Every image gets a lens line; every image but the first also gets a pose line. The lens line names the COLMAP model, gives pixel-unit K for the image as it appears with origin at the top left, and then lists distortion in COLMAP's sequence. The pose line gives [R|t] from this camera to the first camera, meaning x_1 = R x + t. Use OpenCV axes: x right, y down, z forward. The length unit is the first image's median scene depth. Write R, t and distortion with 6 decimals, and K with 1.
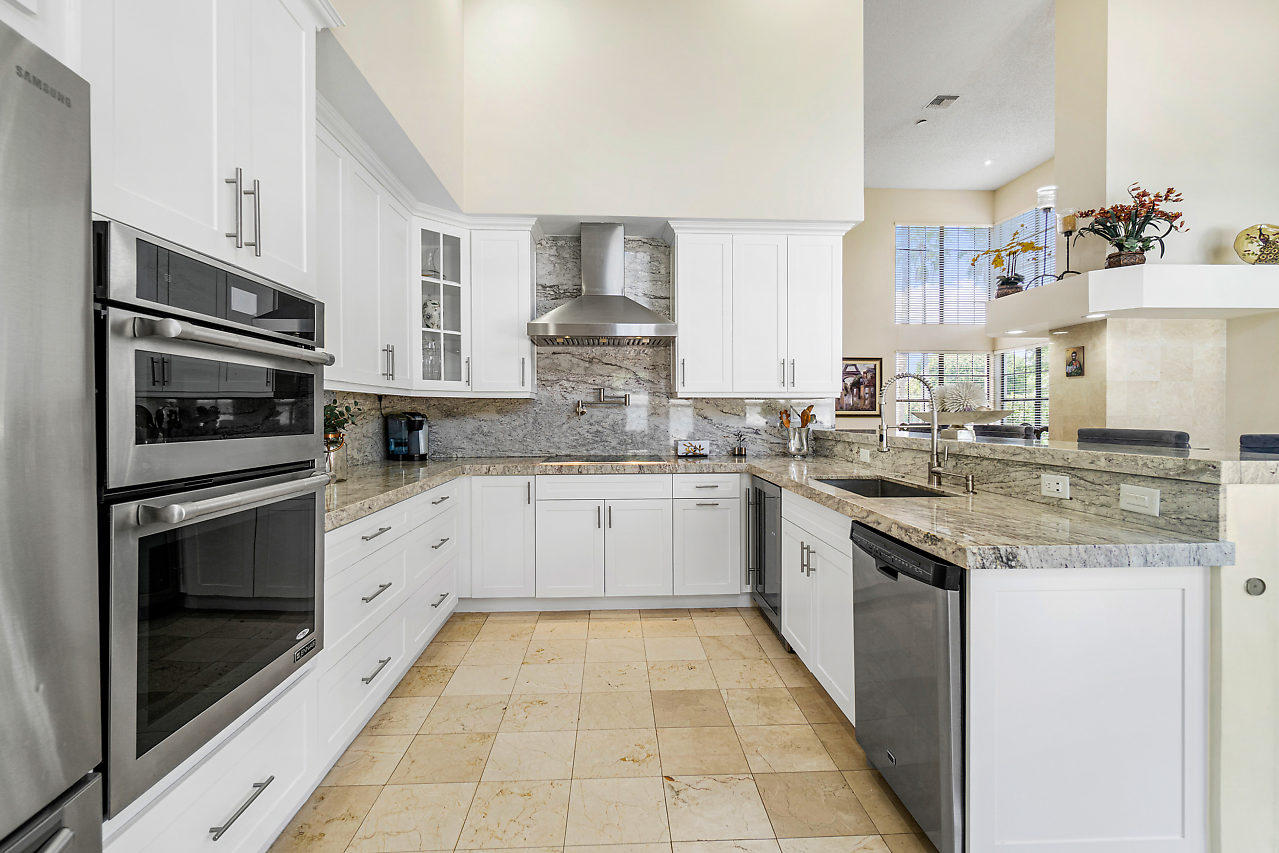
lens RADIAL K [[590.9, 0, 648.6], [0, 590.9, 418.6], [0, 0, 1]] dist [-0.004496, 0.001164]
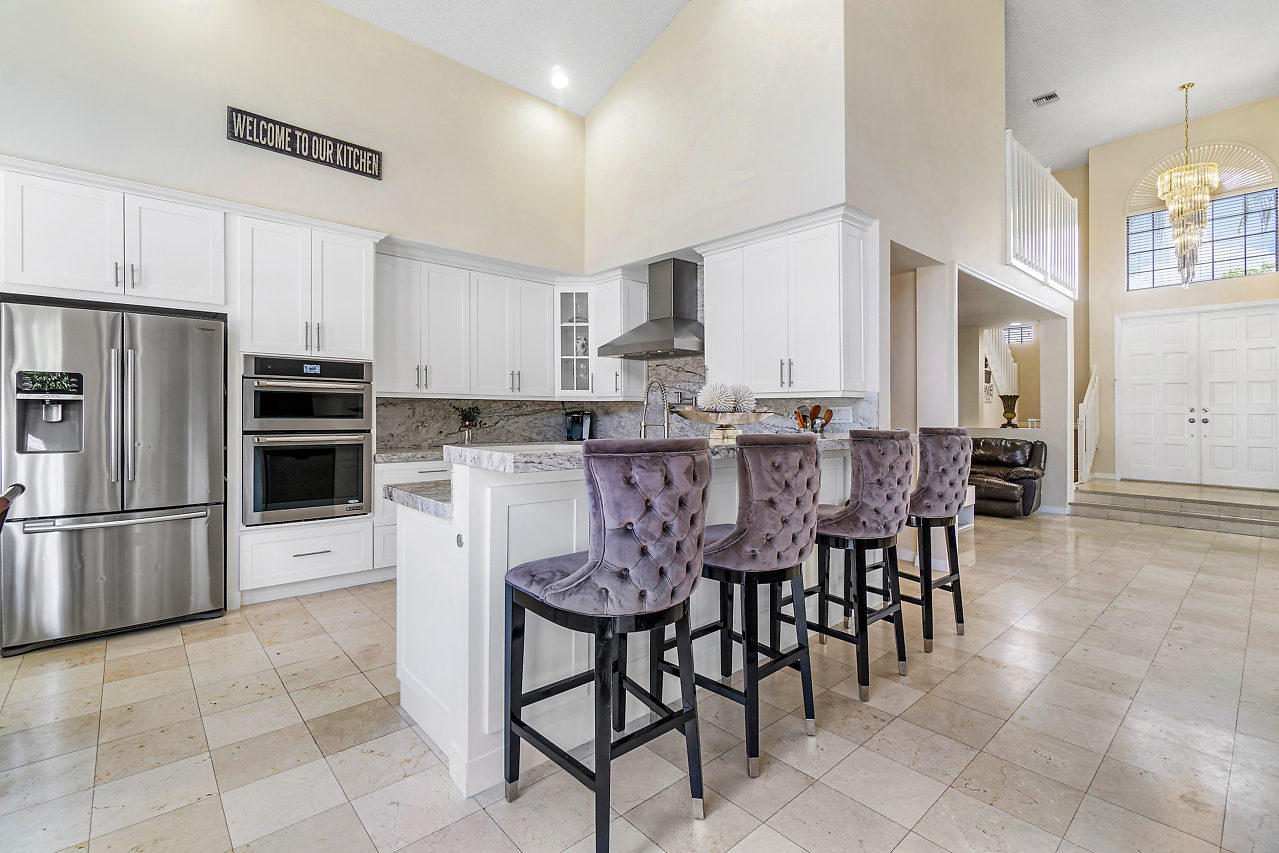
lens RADIAL K [[590.9, 0, 611.2], [0, 590.9, 413.1], [0, 0, 1]] dist [-0.004496, 0.001164]
pose [[0.620804, 0.001674, -0.783964, 0.747842], [-0.013577, 0.999871, -0.008615, 0.004716], [0.783848, 0.015992, 0.620747, 0.122137]]
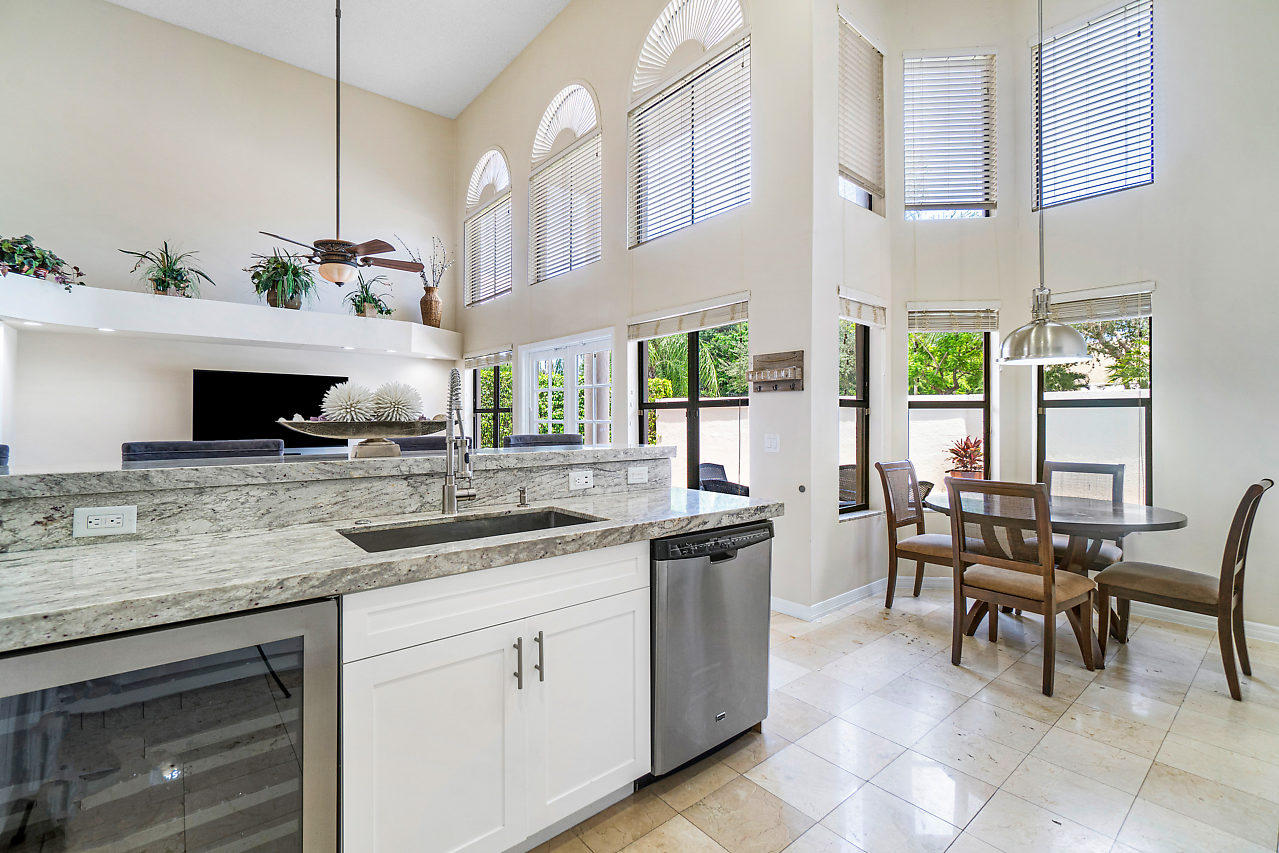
lens RADIAL K [[590.9, 0, 642.9], [0, 590.9, 419.1], [0, 0, 1]] dist [-0.004496, 0.001164]
pose [[-0.616037, 0.001066, 0.787716, -0.152647], [0.006897, 0.999968, 0.004041, -0.007603], [-0.787687, 0.007922, -0.616025, 0.676334]]
